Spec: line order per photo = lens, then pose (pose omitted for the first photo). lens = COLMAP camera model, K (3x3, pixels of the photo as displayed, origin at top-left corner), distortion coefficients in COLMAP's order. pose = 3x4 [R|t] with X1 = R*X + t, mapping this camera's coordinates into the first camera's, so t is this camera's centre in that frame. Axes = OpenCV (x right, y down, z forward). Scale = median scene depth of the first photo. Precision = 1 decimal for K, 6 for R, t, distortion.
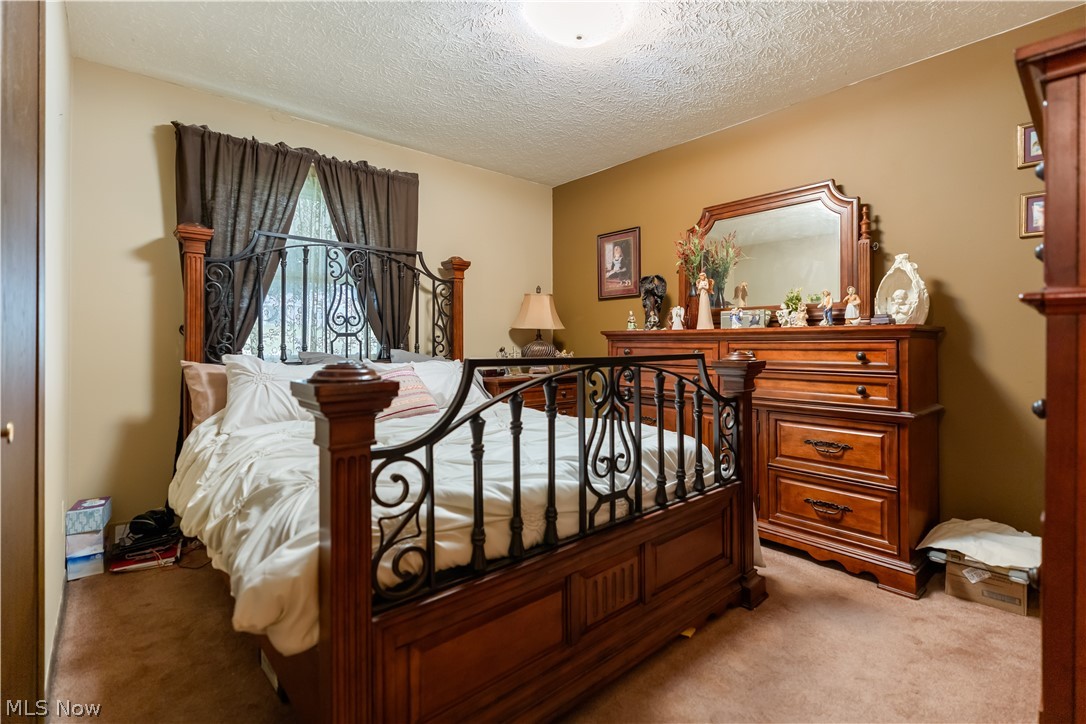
lens RADIAL K [[500.7, 0, 534.2], [0, 500.7, 357.7], [0, 0, 1]] dist [-0.009867, 0.000762]
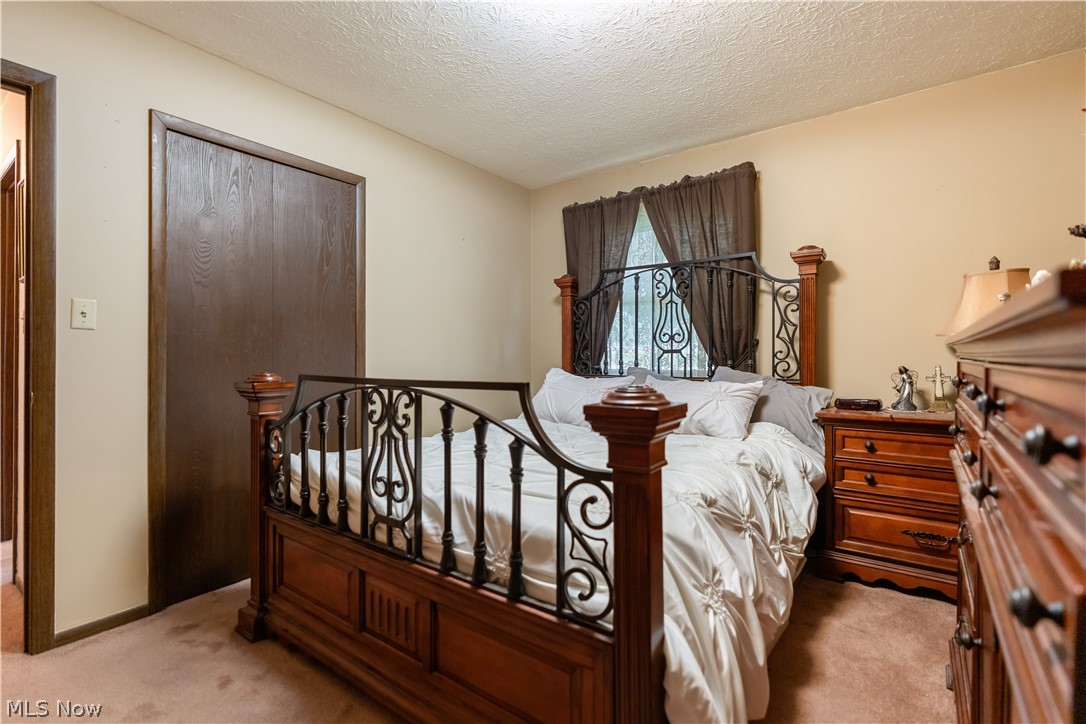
lens RADIAL K [[500.7, 0, 536.6], [0, 500.7, 356.5], [0, 0, 1]] dist [-0.009867, 0.000762]
pose [[0.212941, 0.000620, -0.977065, 0.592073], [-0.023374, 0.999717, -0.004459, -0.025772], [0.976785, 0.023788, 0.212895, 0.531976]]
